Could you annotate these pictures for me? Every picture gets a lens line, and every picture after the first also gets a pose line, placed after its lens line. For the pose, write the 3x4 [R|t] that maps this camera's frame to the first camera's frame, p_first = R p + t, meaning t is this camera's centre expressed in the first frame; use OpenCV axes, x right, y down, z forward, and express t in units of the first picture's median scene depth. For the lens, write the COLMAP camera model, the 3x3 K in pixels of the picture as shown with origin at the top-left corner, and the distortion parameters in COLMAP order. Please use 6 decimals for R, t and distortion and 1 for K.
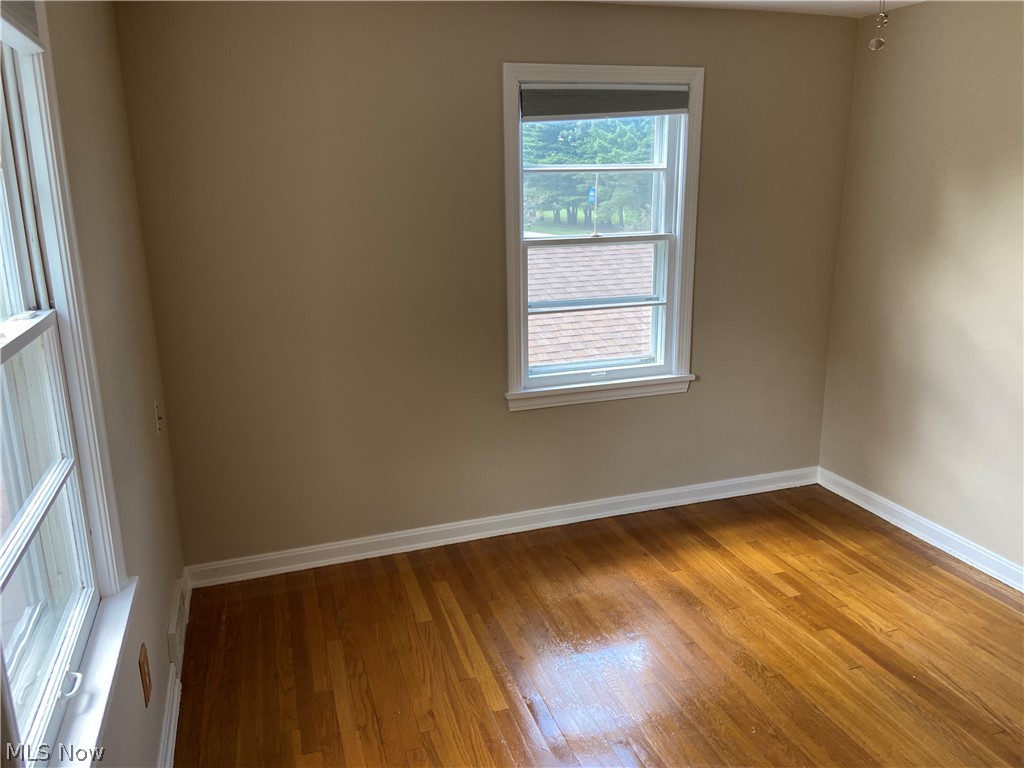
lens RADIAL K [[789.7, 0, 513.6], [0, 789.7, 387.0], [0, 0, 1]] dist [0.048305, -0.000295]
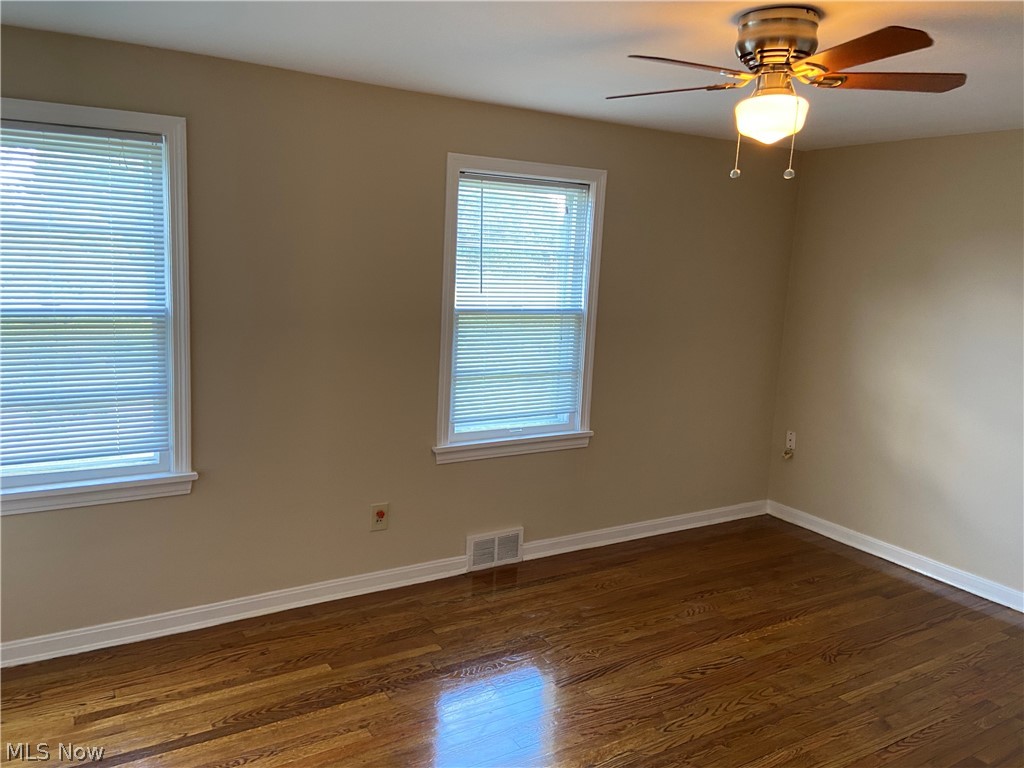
lens RADIAL K [[789.7, 0, 512.5], [0, 789.7, 379.4], [0, 0, 1]] dist [0.048305, -0.000295]
pose [[0.973406, 0.023935, 0.227835, -0.155874], [-0.003808, 0.996080, -0.088371, 0.011500], [-0.229057, 0.085153, 0.969681, -0.076226]]
